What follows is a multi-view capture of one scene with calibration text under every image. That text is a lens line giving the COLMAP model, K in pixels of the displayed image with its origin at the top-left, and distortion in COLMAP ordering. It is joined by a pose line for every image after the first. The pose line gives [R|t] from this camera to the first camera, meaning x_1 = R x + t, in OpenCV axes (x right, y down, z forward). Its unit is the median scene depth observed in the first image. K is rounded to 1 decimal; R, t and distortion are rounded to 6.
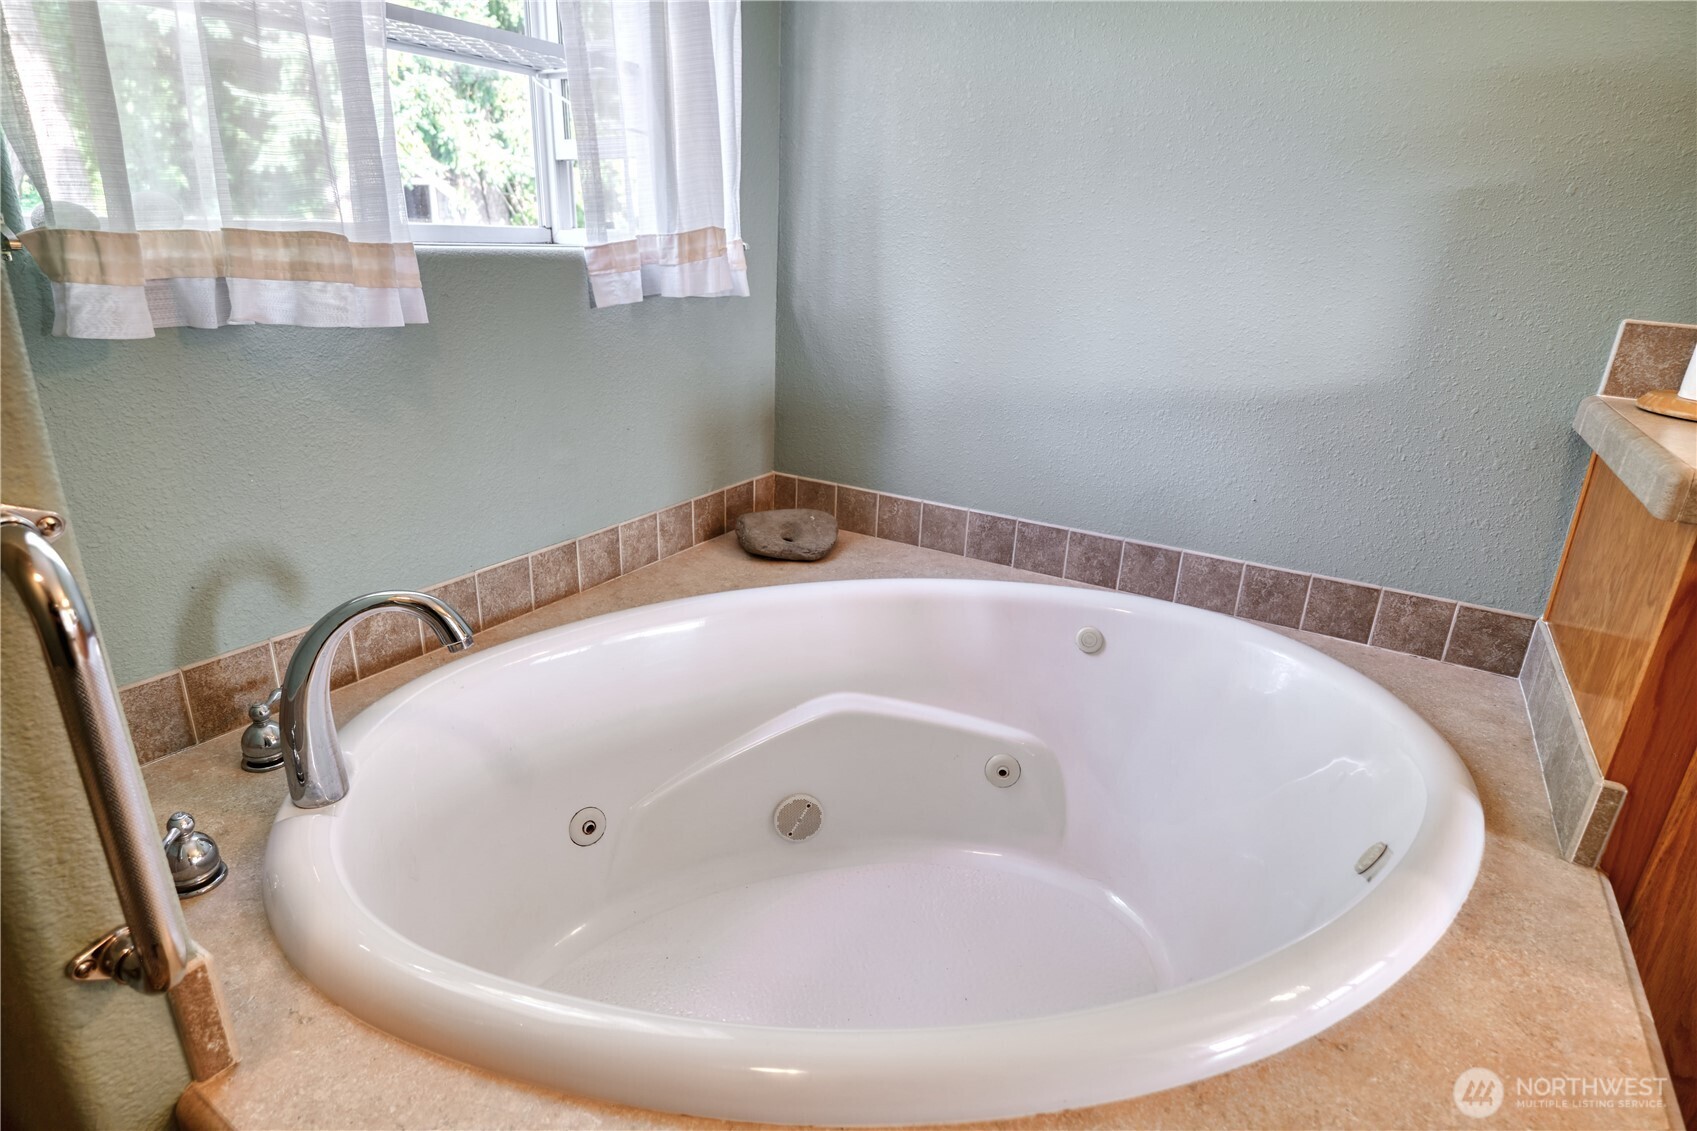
lens RADIAL K [[888.0, 0, 849.7], [0, 888.0, 565.5], [0, 0, 1]] dist [-0.024507, -0.001829]
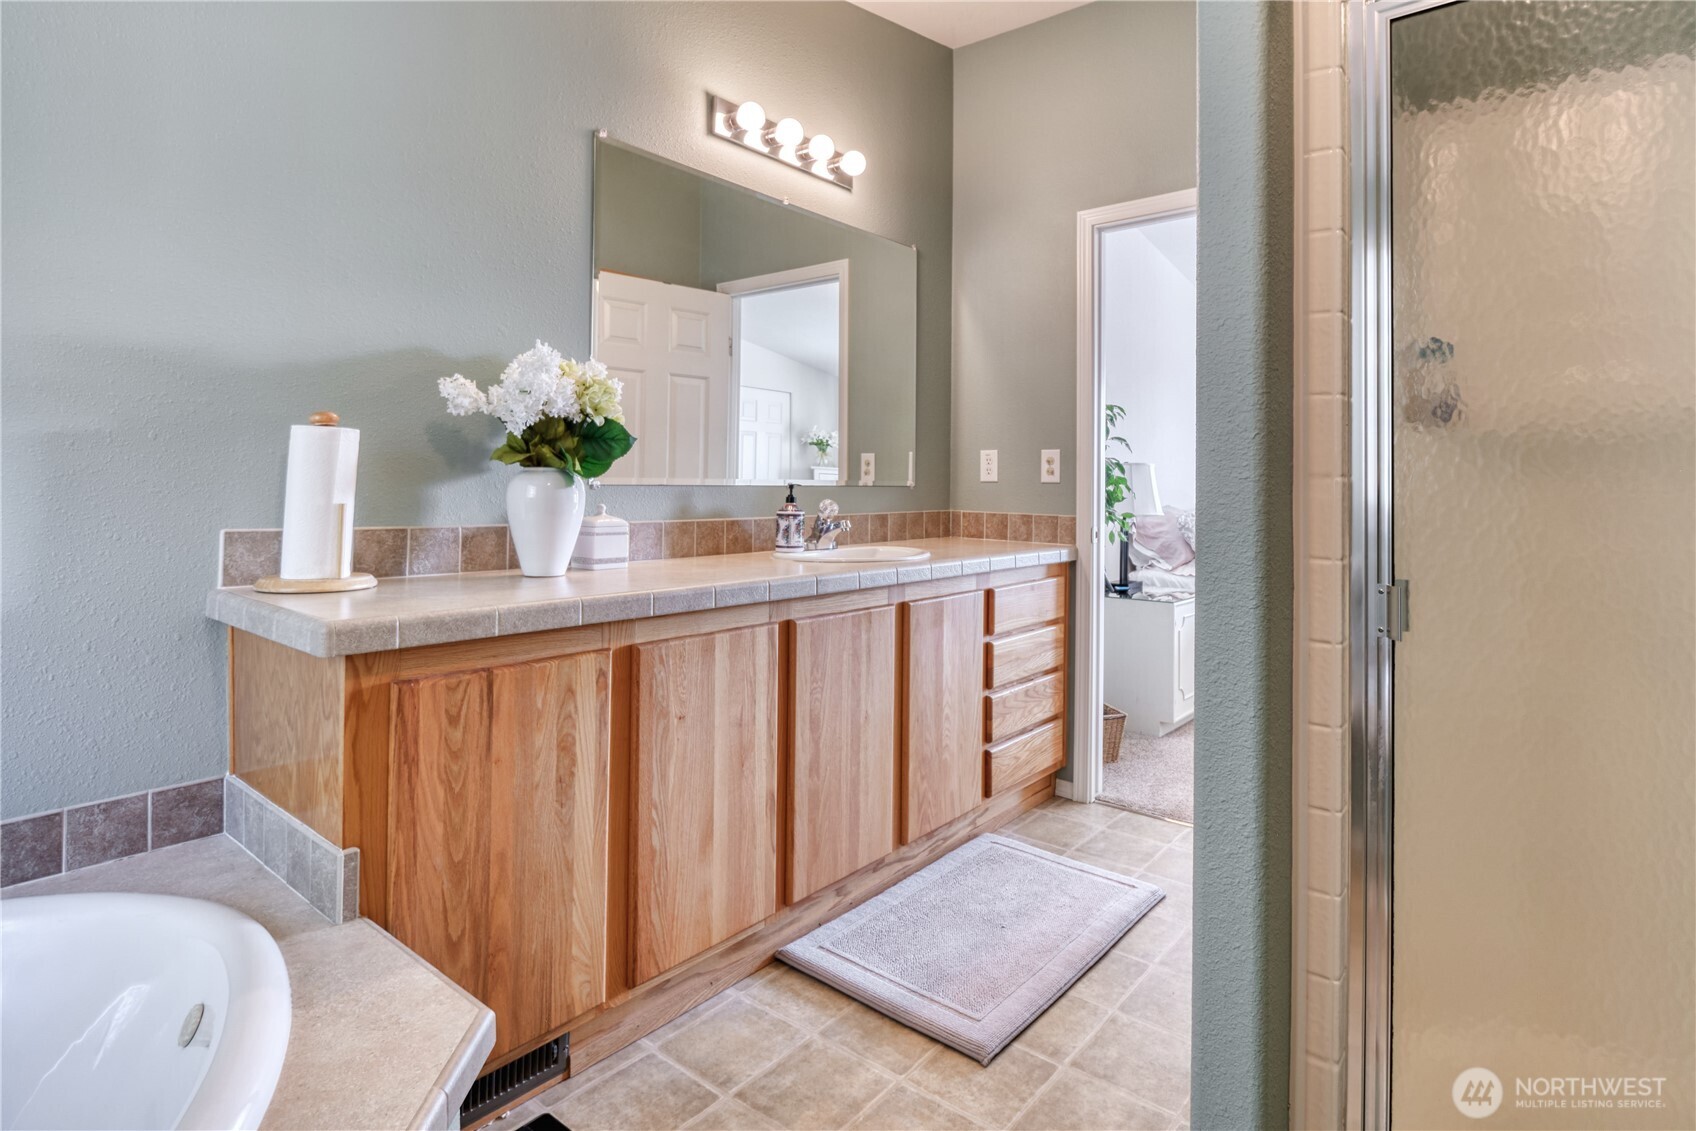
lens RADIAL K [[869.7, 0, 882.8], [0, 869.7, 478.0], [0, 0, 1]] dist [0.000820, -0.000222]
pose [[0.132909, -0.023875, 0.990841, -0.280202], [0.336483, 0.941422, -0.022451, 0.008572], [-0.932263, 0.336385, 0.133157, -0.134204]]
